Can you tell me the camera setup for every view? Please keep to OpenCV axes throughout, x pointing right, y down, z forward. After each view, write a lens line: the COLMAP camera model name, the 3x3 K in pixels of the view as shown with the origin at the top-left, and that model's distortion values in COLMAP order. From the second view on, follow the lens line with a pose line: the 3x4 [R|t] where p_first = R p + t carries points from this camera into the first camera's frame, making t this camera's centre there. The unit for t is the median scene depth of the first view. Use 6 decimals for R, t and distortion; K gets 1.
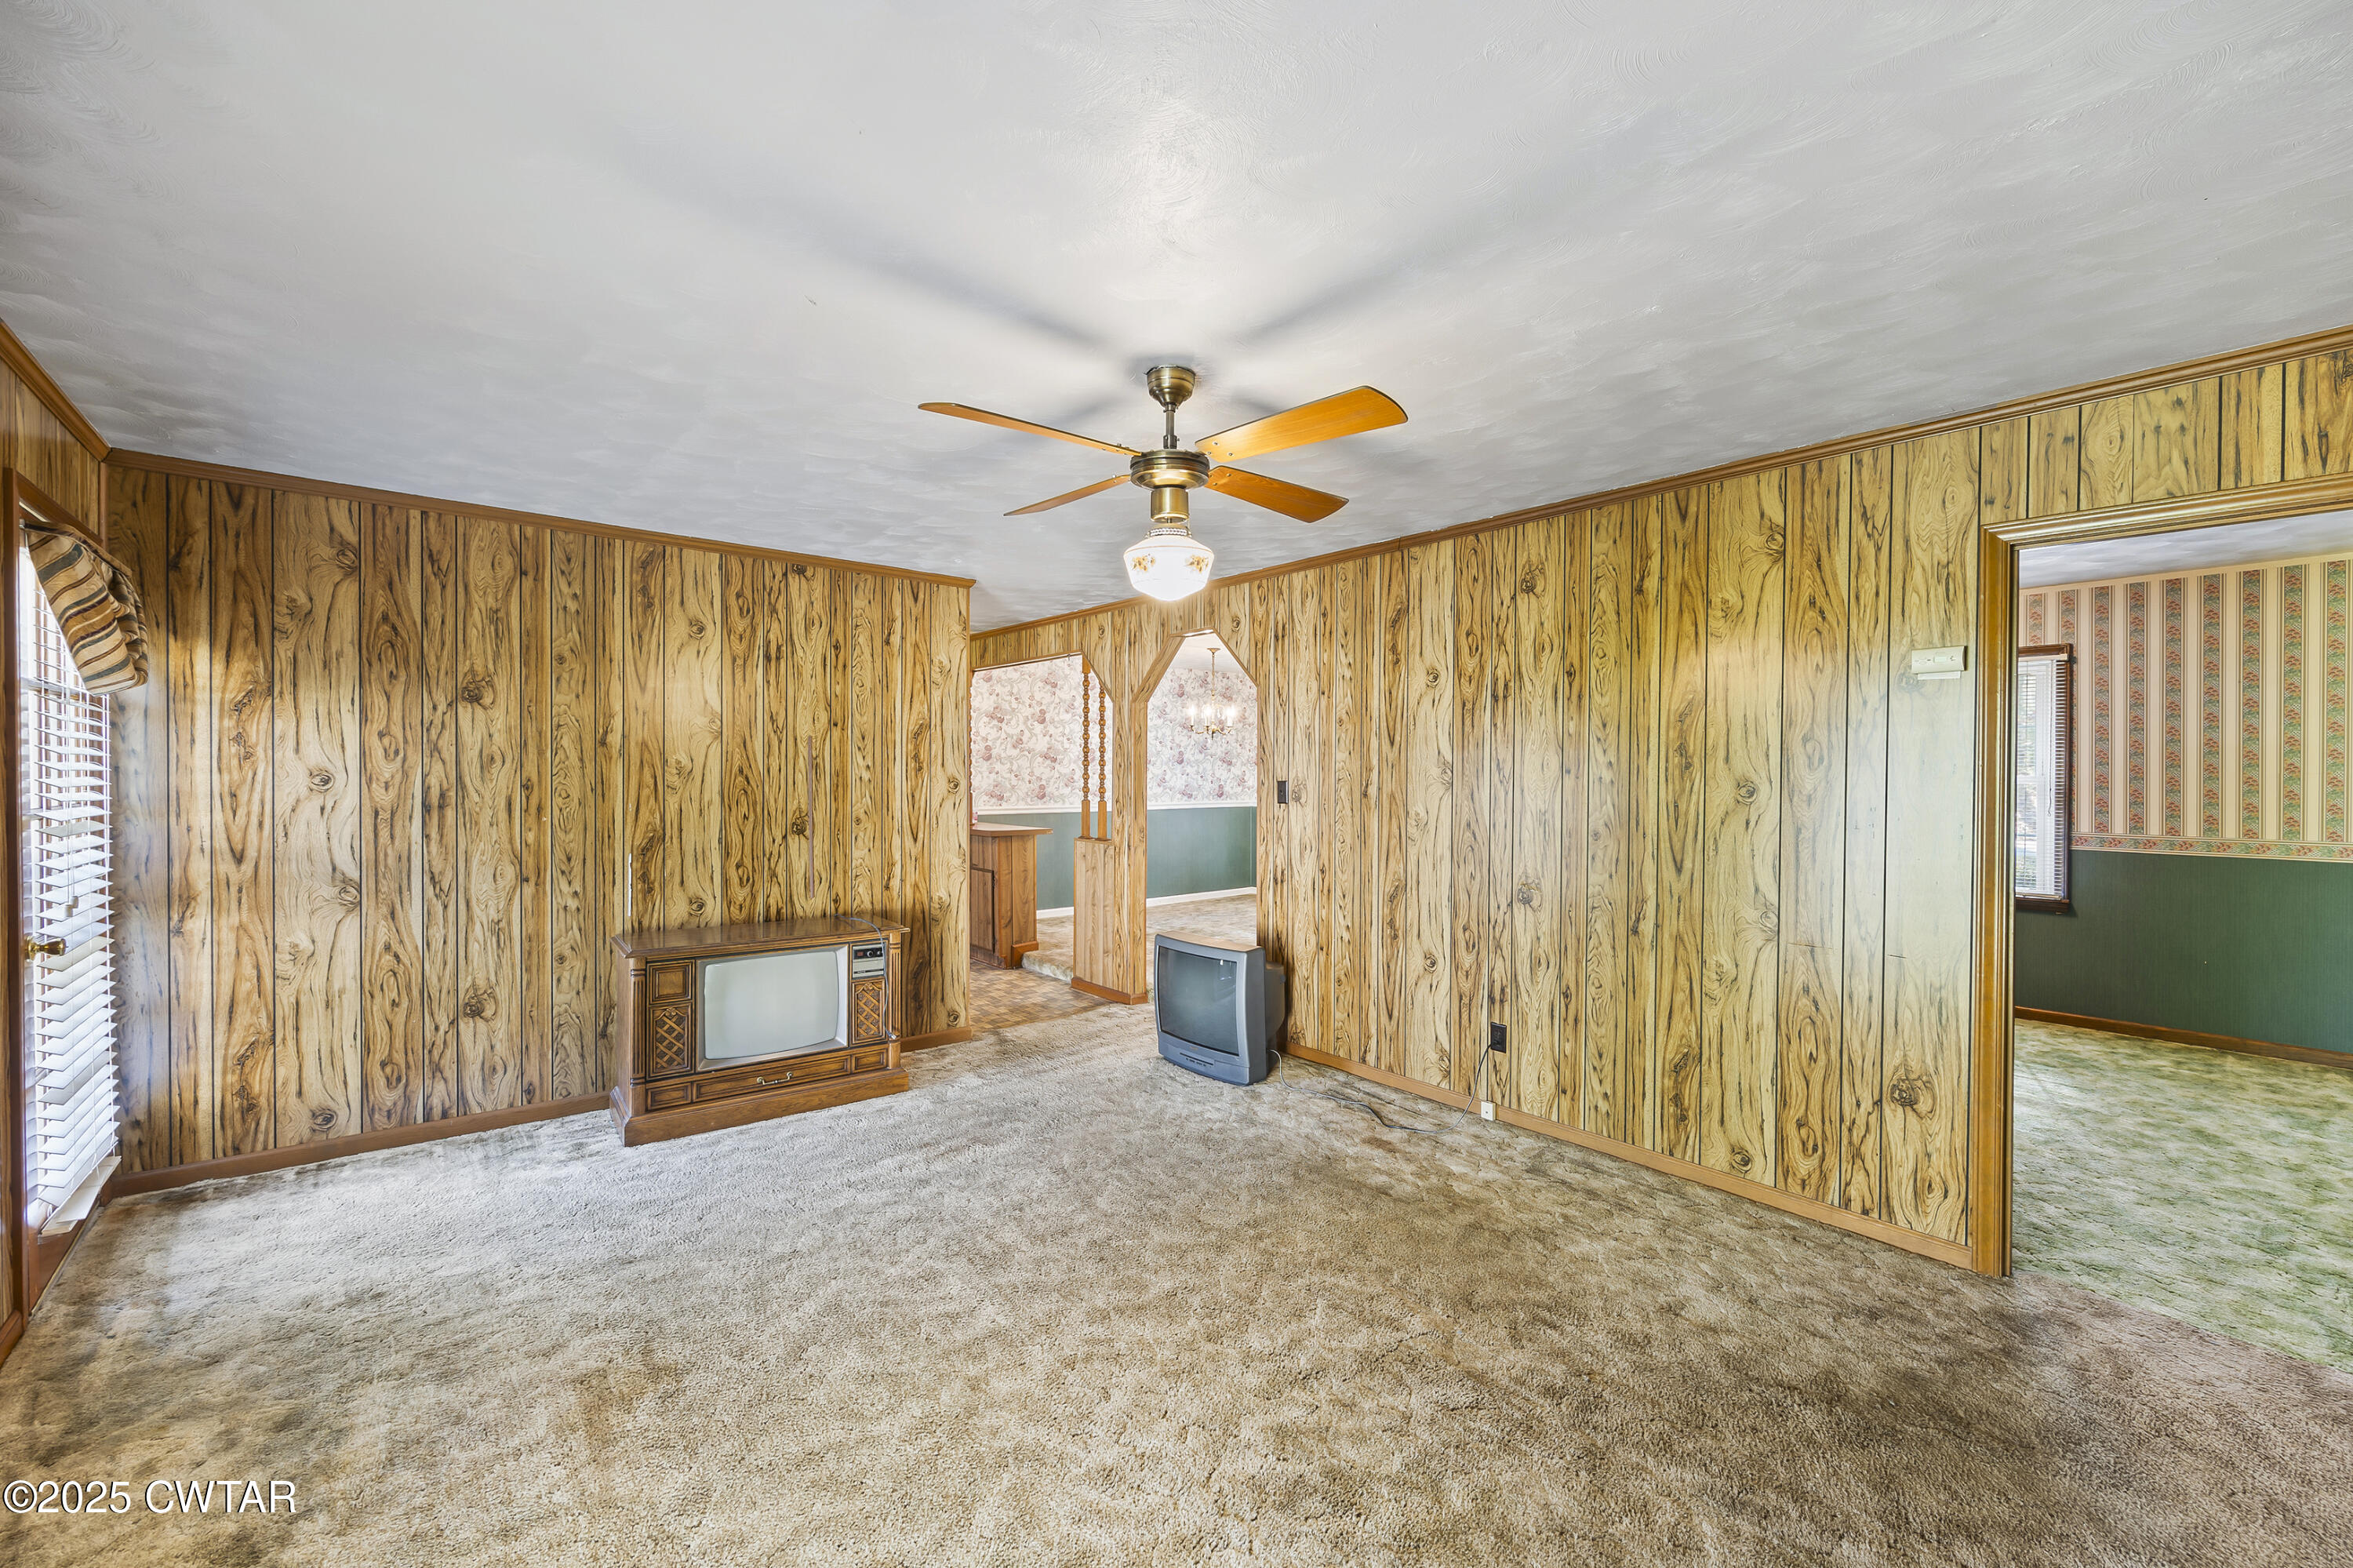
lens RADIAL K [[949.8, 0, 1176.4], [0, 949.8, 779.1], [0, 0, 1]] dist [-0.002584, 0.001268]
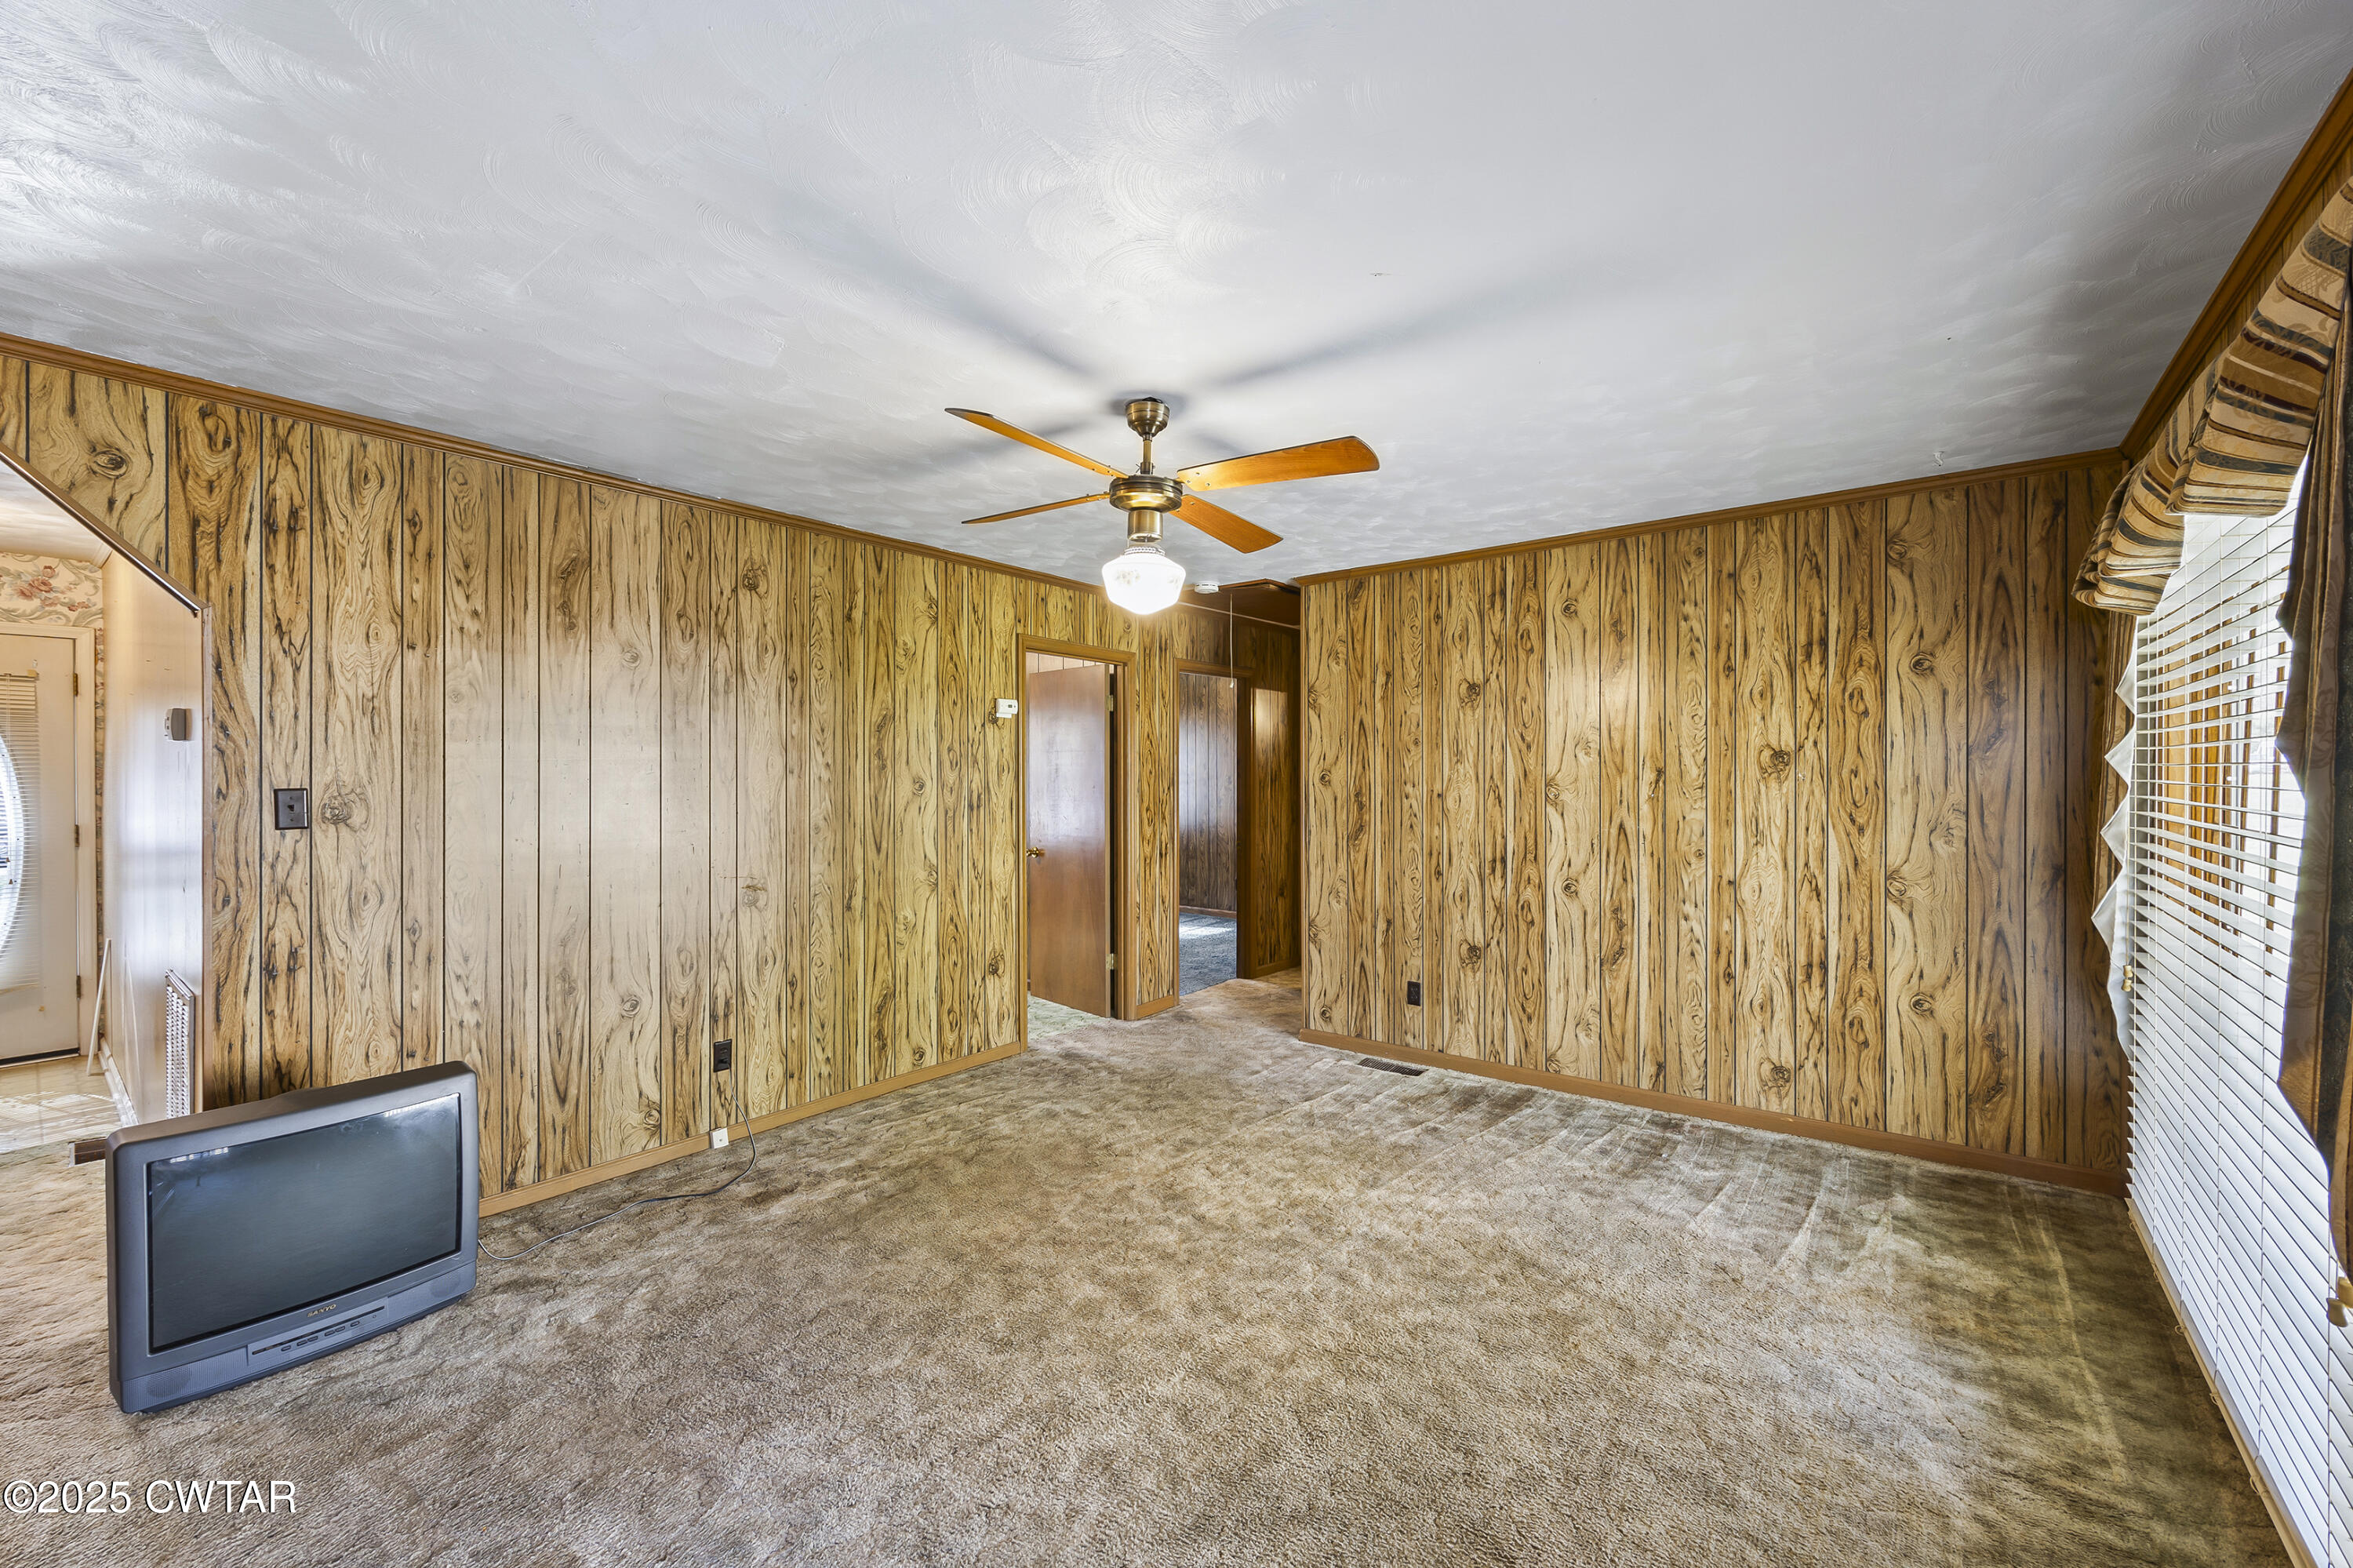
lens RADIAL K [[949.8, 0, 1192.7], [0, 949.8, 785.4], [0, 0, 1]] dist [-0.002584, 0.001268]
pose [[-0.219058, -0.012069, 0.975637, -0.698214], [0.010118, 0.999842, 0.014640, -0.003512], [-0.975659, 0.013079, -0.218901, 0.776120]]
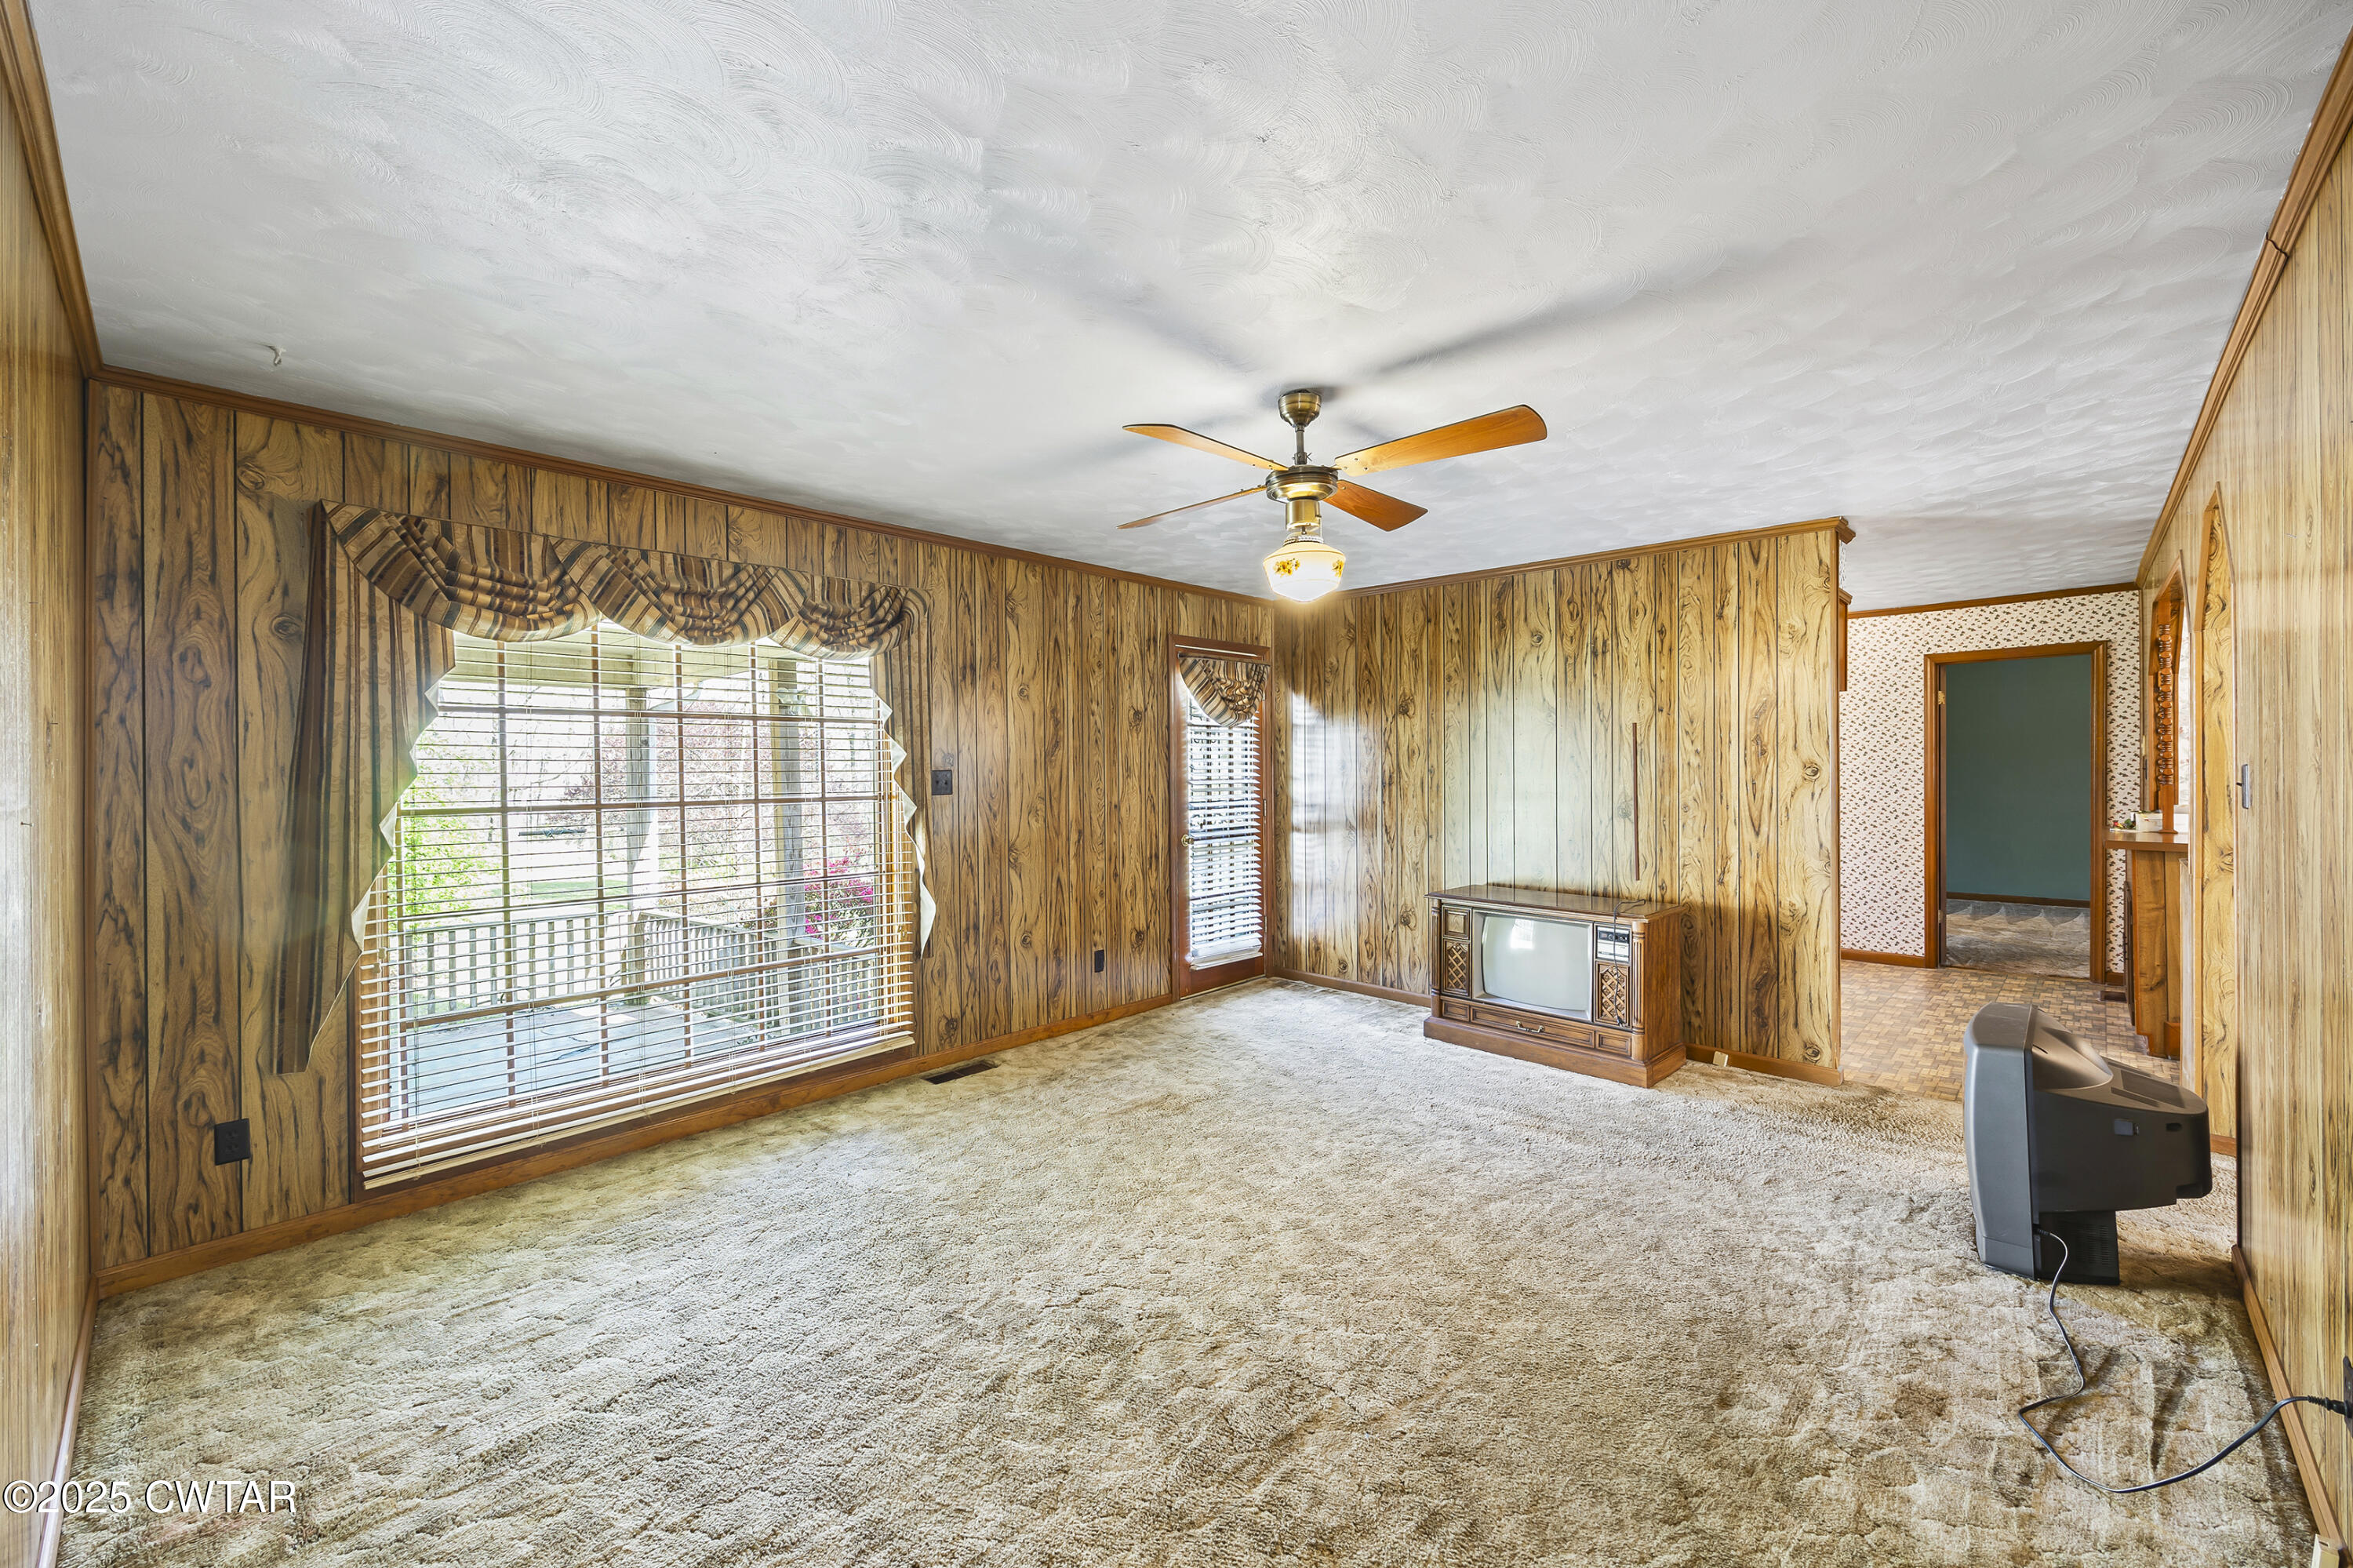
lens RADIAL K [[949.8, 0, 1187.9], [0, 949.8, 768.4], [0, 0, 1]] dist [-0.002584, 0.001268]
pose [[0.122781, -0.000880, -0.992433, 0.701747], [0.000419, 1.000000, -0.000835, 0.005313], [0.992434, -0.000313, 0.122782, 0.479977]]
